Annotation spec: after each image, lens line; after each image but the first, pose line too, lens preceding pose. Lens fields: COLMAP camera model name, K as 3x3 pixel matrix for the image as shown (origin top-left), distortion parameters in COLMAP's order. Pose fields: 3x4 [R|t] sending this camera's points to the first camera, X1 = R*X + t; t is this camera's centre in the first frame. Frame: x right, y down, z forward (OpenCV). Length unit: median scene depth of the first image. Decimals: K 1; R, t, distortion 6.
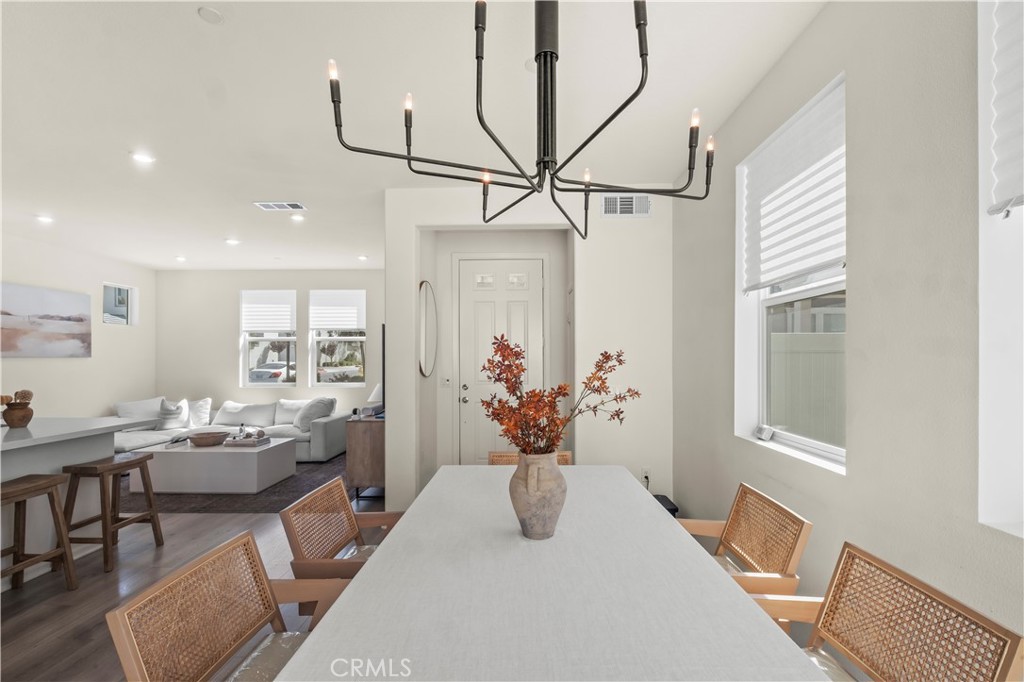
lens RADIAL K [[457.9, 0, 514.2], [0, 457.9, 362.1], [0, 0, 1]] dist [0.000305, -0.002043]
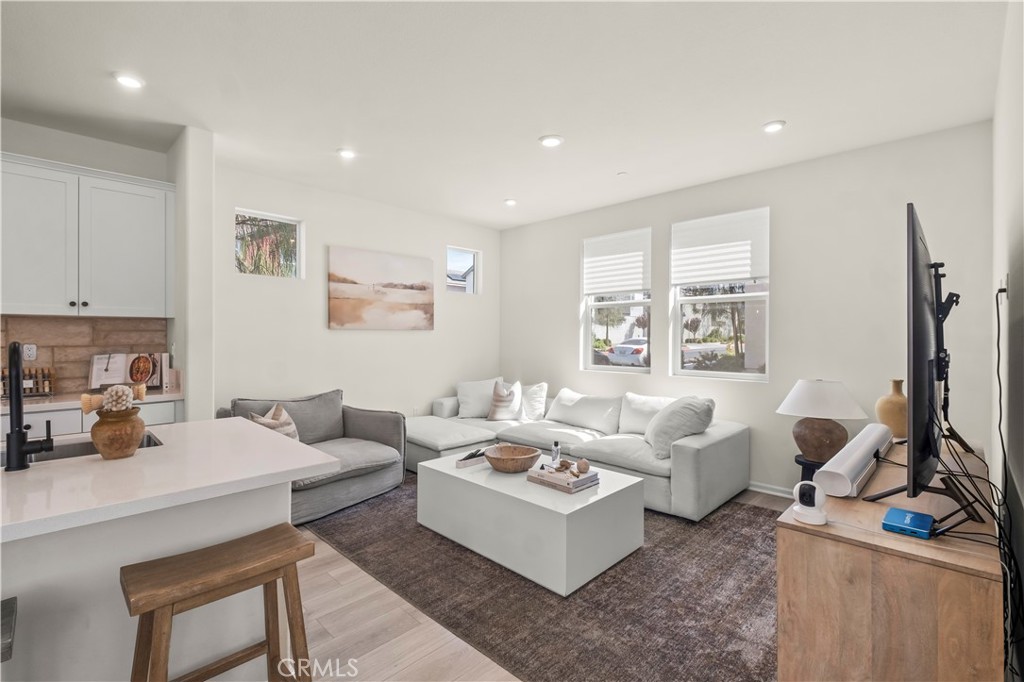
lens RADIAL K [[457.9, 0, 513.7], [0, 457.9, 334.4], [0, 0, 1]] dist [0.000305, -0.002043]
pose [[0.728591, 0.000603, -0.684949, -0.183275], [-0.006472, 0.999961, -0.006004, 0.002316], [0.684918, 0.008807, 0.728567, 0.417402]]
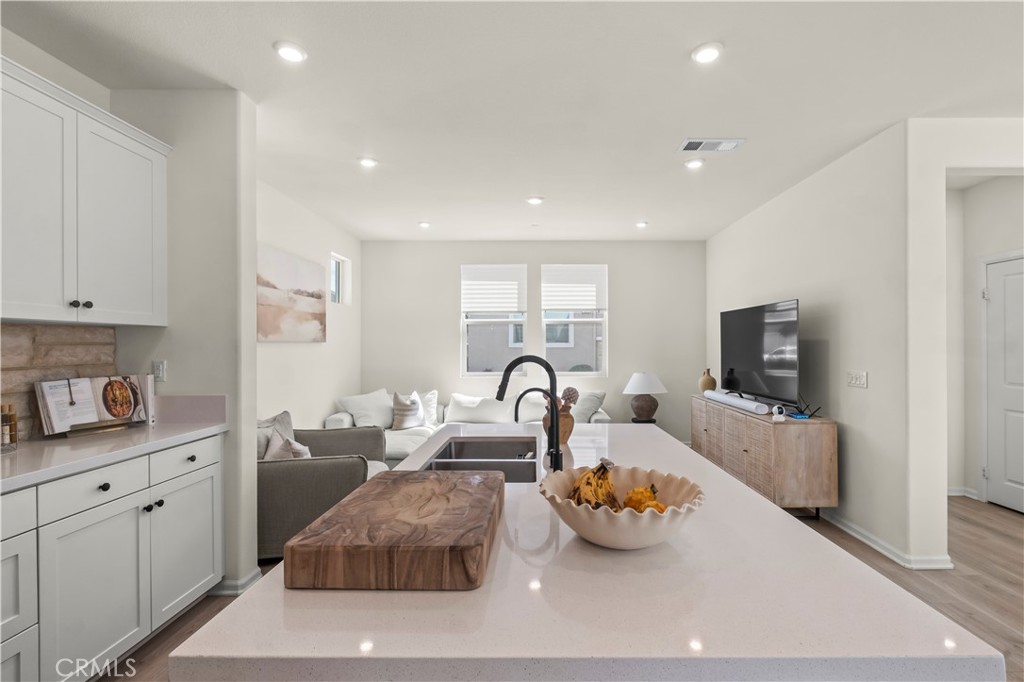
lens RADIAL K [[457.9, 0, 545.7], [0, 457.9, 344.0], [0, 0, 1]] dist [0.000305, -0.002043]
pose [[0.999685, -0.000982, 0.025072, -0.500709], [0.001249, 0.999942, -0.010662, 0.001945], [-0.025060, 0.010690, 0.999629, 0.148764]]
